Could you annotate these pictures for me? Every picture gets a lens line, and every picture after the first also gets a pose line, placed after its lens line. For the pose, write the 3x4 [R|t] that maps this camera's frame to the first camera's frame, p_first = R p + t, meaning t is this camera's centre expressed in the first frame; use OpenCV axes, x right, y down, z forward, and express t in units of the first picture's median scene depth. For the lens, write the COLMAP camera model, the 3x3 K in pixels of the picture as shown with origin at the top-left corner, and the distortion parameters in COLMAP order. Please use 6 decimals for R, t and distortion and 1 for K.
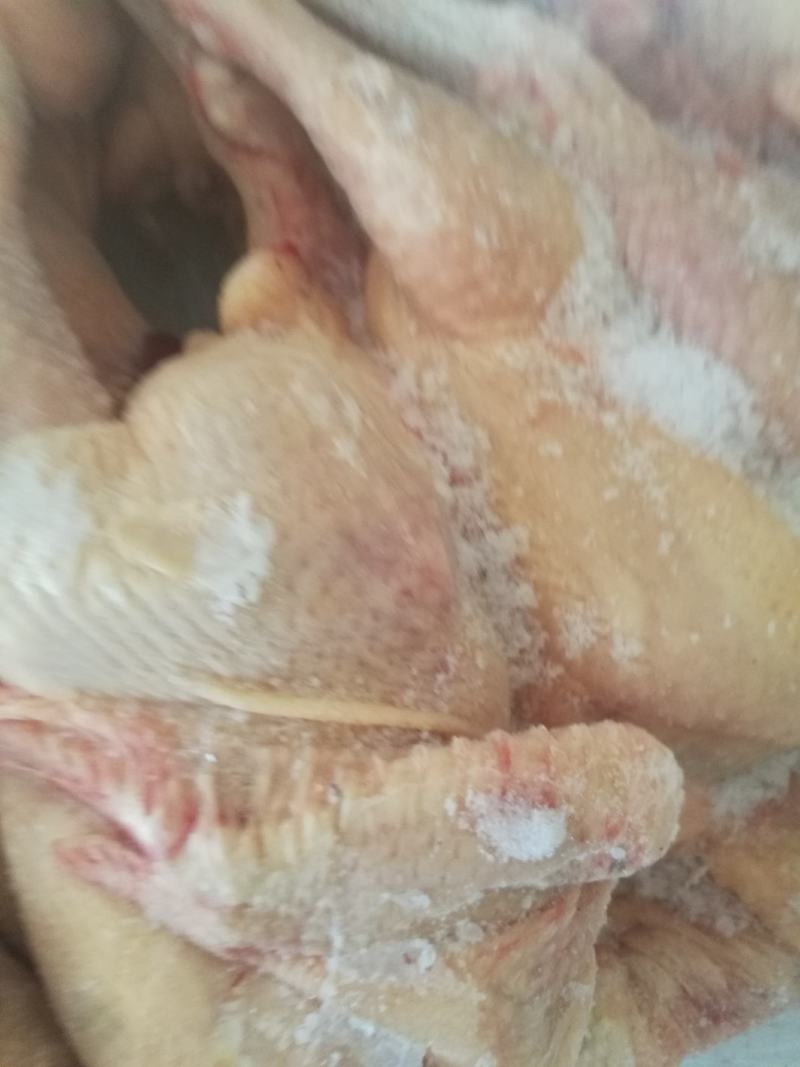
lens RADIAL K [[934.2, 0, 385.9], [0, 934.2, 537.5], [0, 0, 1]] dist [-0.044420, 0.005875]
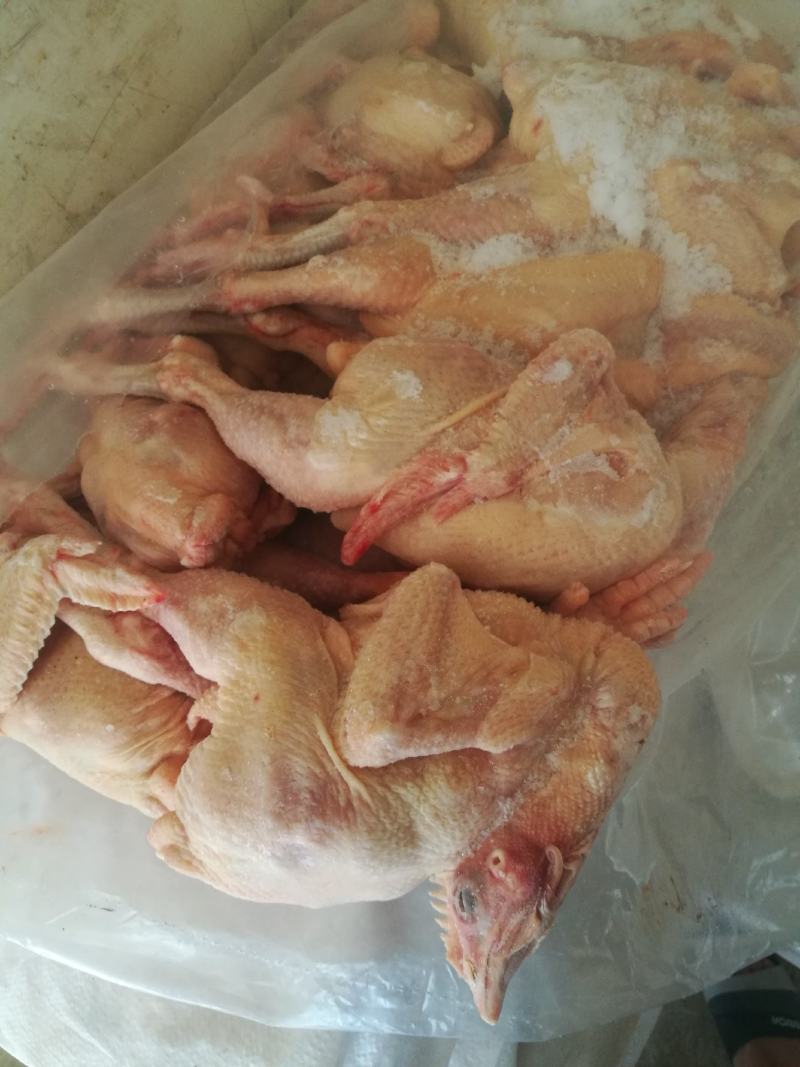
lens RADIAL K [[917.6, 0, 400.0], [0, 917.6, 533.5], [0, 0, 1]] dist [-0.004228, 0.016334]
pose [[0.731353, -0.677862, 0.075009, -0.635935], [0.667383, 0.688688, -0.283388, 1.001450], [0.140440, 0.257316, 0.956067, -1.328699]]
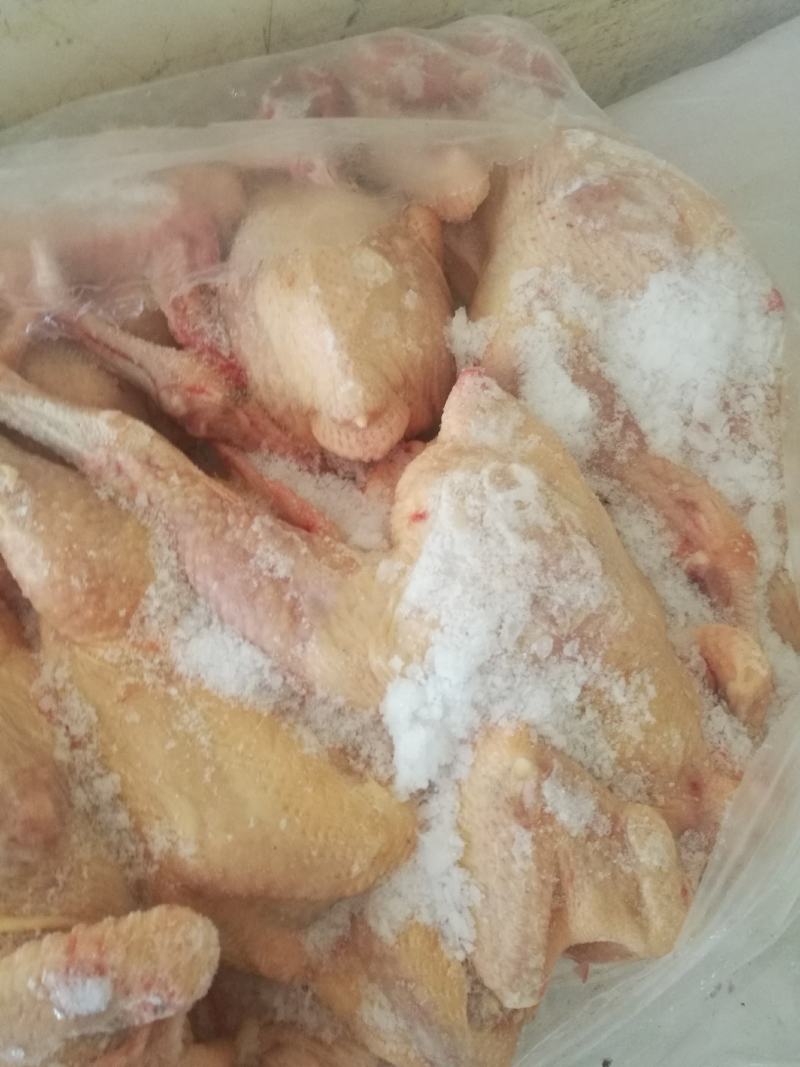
lens RADIAL K [[917.6, 0, 400.0], [0, 917.6, 533.5], [0, 0, 1]] dist [-0.004228, 0.016334]
pose [[0.991303, -0.118272, 0.057710, 0.633293], [0.124703, 0.984316, -0.124785, -0.170435], [-0.042046, 0.130896, 0.990504, -0.593544]]
